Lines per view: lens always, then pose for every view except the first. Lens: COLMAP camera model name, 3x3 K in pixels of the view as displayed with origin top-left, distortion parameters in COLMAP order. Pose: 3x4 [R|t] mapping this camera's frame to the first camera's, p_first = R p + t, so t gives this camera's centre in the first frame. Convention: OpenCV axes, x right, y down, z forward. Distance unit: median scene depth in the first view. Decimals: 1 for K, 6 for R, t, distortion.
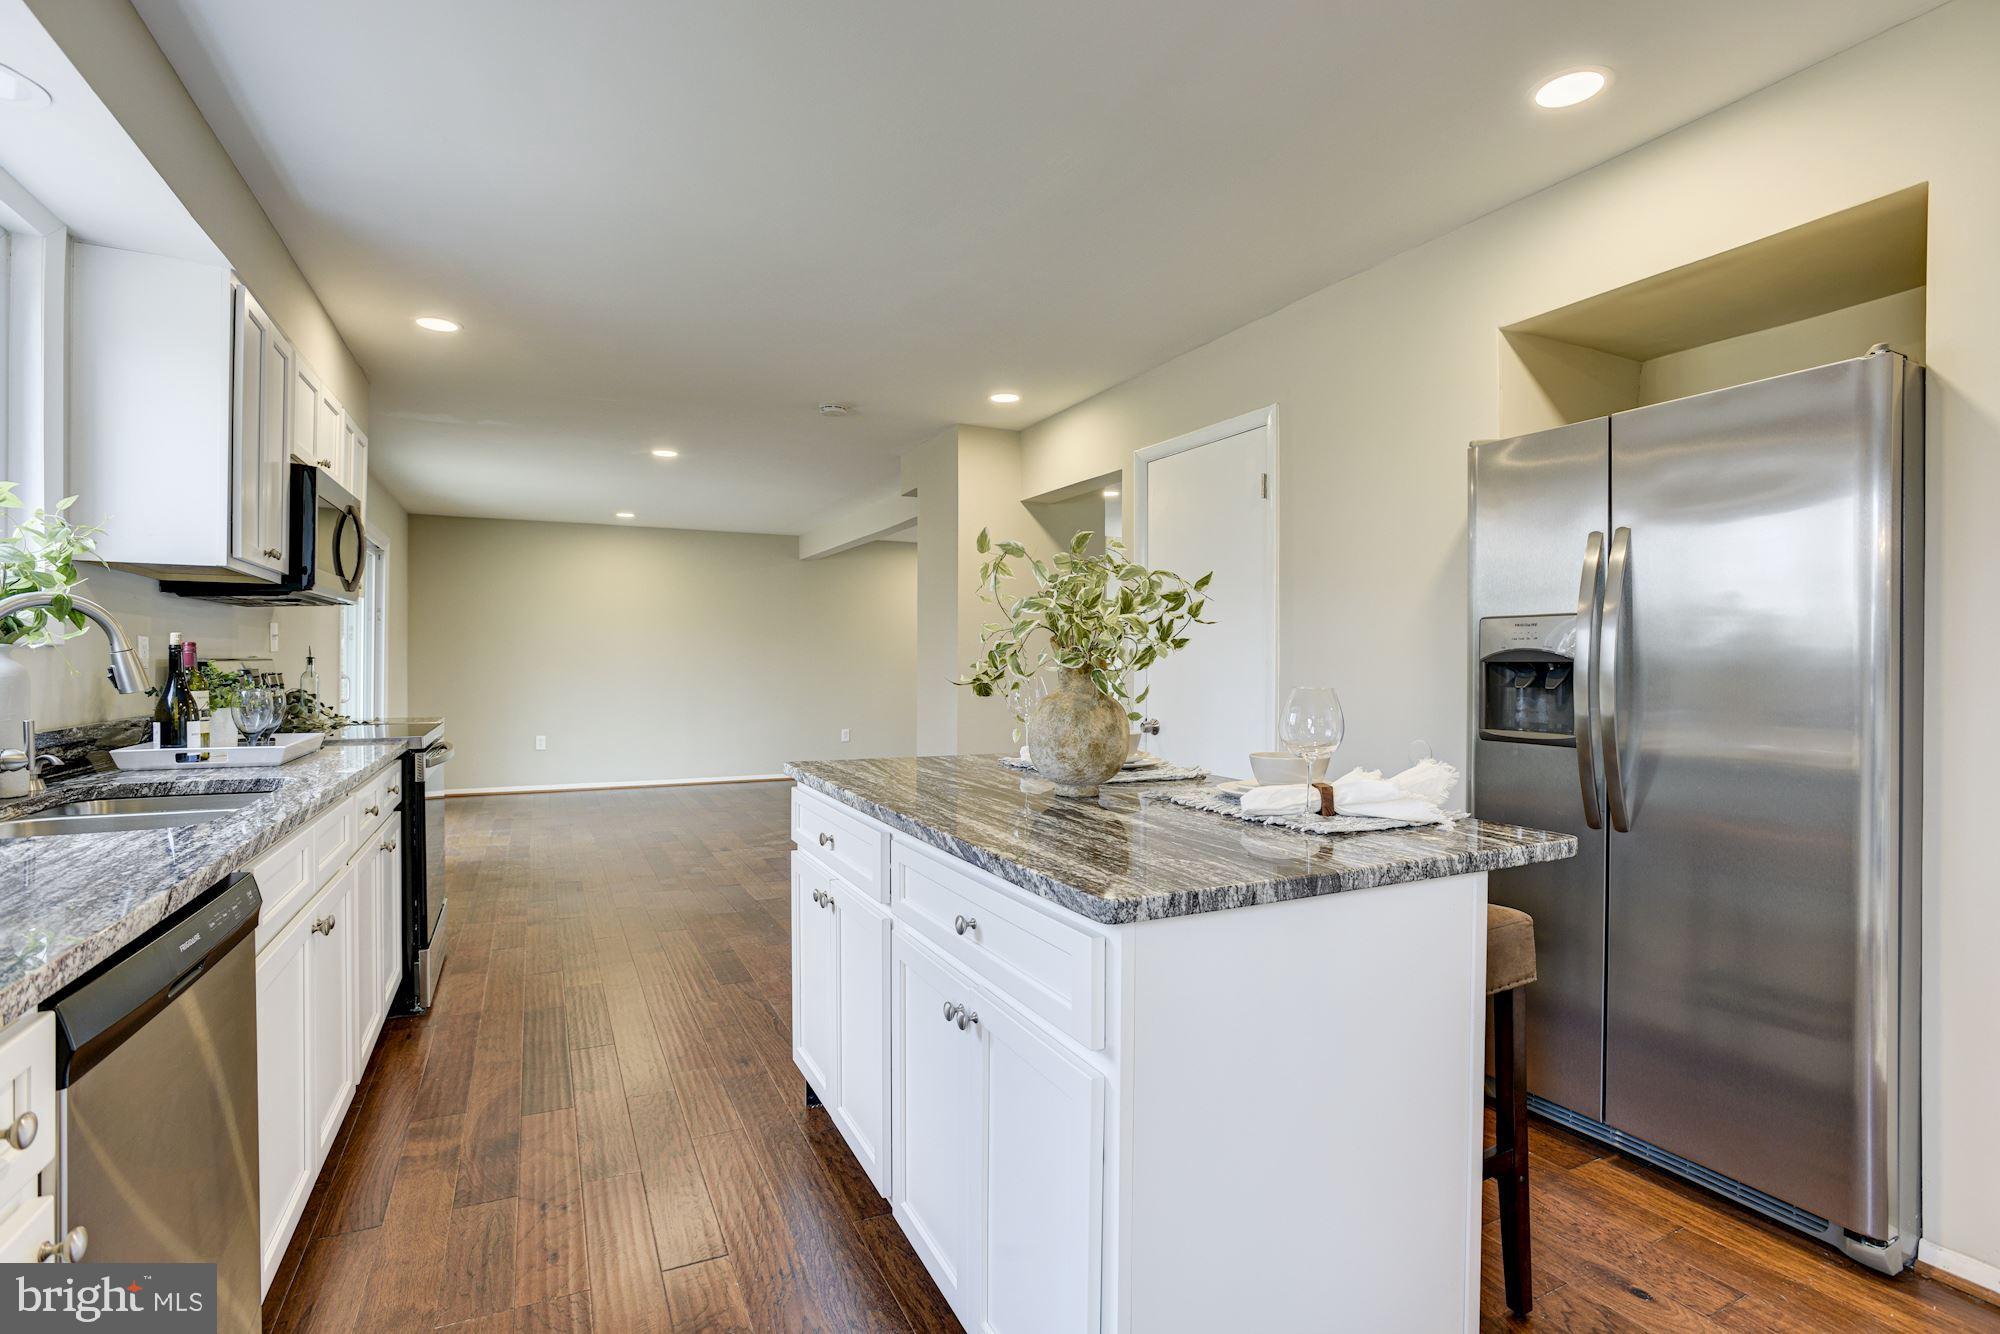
lens RADIAL K [[973.3, 0, 1003.1], [0, 973.3, 663.7], [0, 0, 1]] dist [-0.053451, 0.031626]
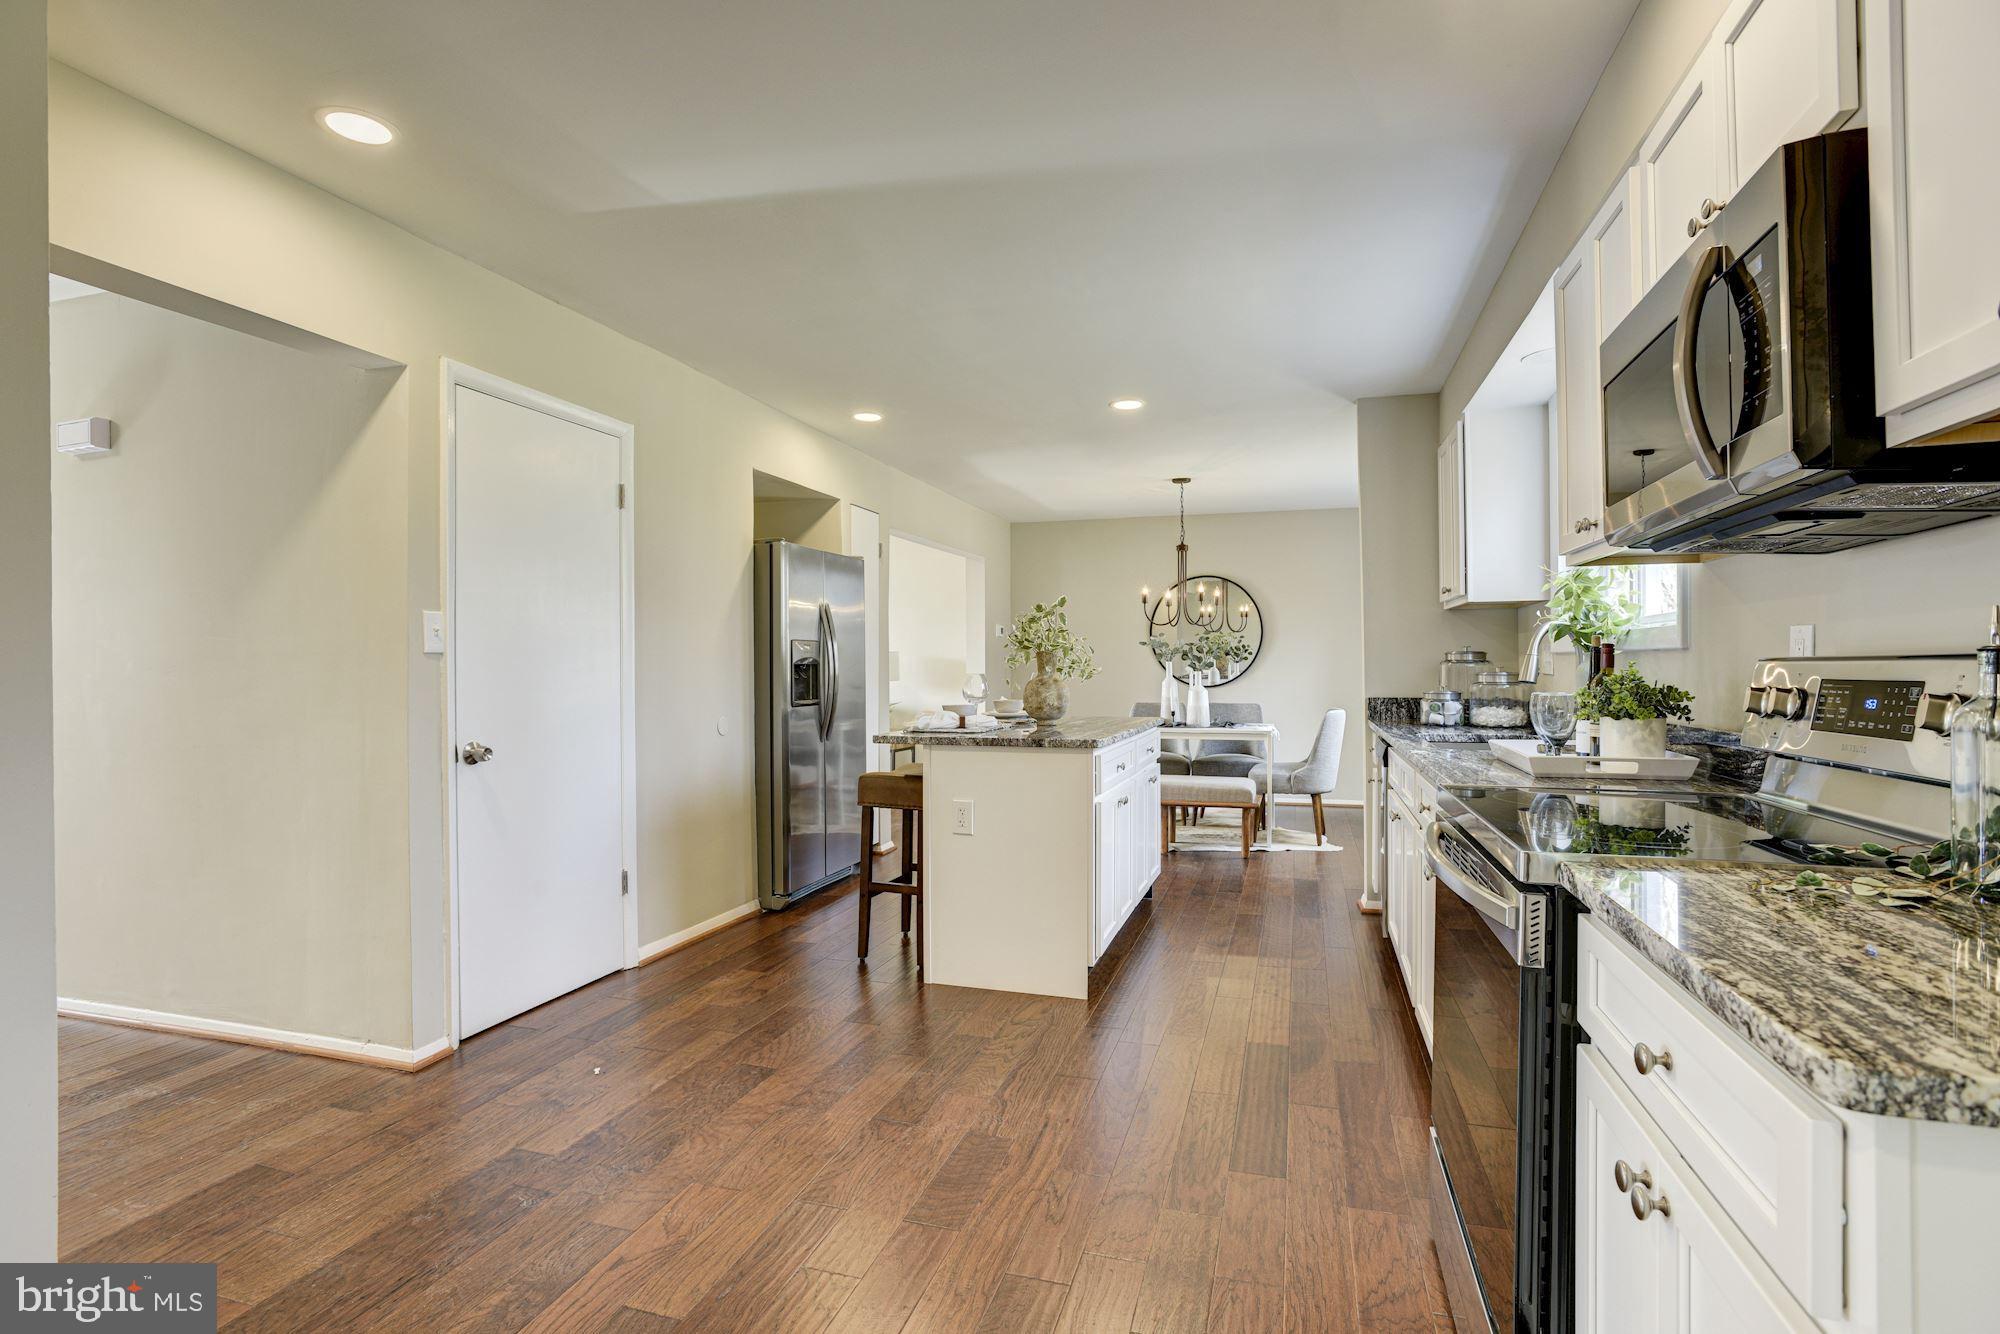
lens RADIAL K [[973.3, 0, 1003.1], [0, 973.3, 663.7], [0, 0, 1]] dist [-0.053451, 0.031626]
pose [[-0.733130, 0.004579, 0.680073, -1.055278], [0.006645, 0.999978, 0.000430, -0.000566], [-0.680056, 0.004835, -0.733145, 2.109023]]
